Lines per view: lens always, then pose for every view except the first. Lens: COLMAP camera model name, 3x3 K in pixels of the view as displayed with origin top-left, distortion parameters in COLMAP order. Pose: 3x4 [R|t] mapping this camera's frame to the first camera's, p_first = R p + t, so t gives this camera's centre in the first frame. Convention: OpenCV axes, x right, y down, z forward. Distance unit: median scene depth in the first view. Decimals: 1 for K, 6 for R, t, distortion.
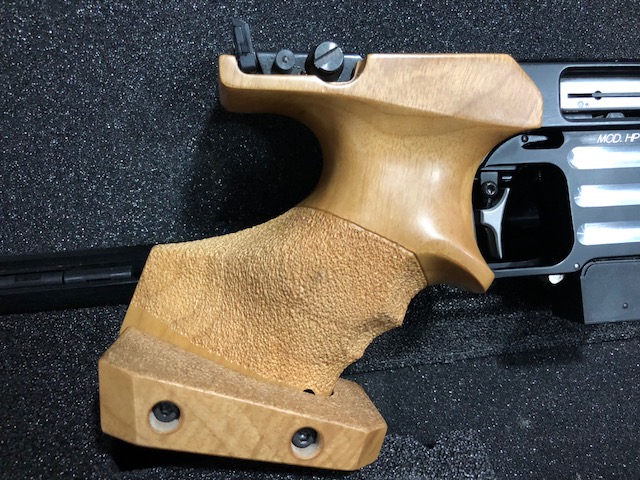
lens RADIAL K [[528.6, 0, 318.6], [0, 528.6, 241.9], [0, 0, 1]] dist [0.008029, -0.031093]
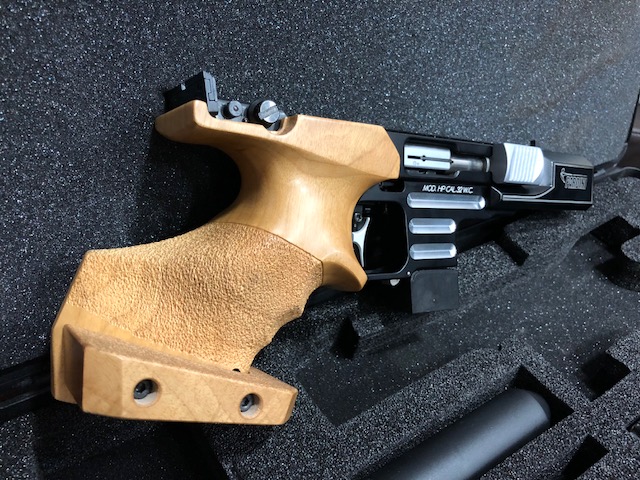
lens RADIAL K [[528.6, 0, 320.4], [0, 528.6, 237.8], [0, 0, 1]] dist [0.008029, -0.031093]
pose [[0.901620, 0.040585, 0.430621, -0.412051], [-0.024968, 0.998812, -0.041858, 0.017032], [-0.431808, 0.026988, 0.901562, -0.236167]]
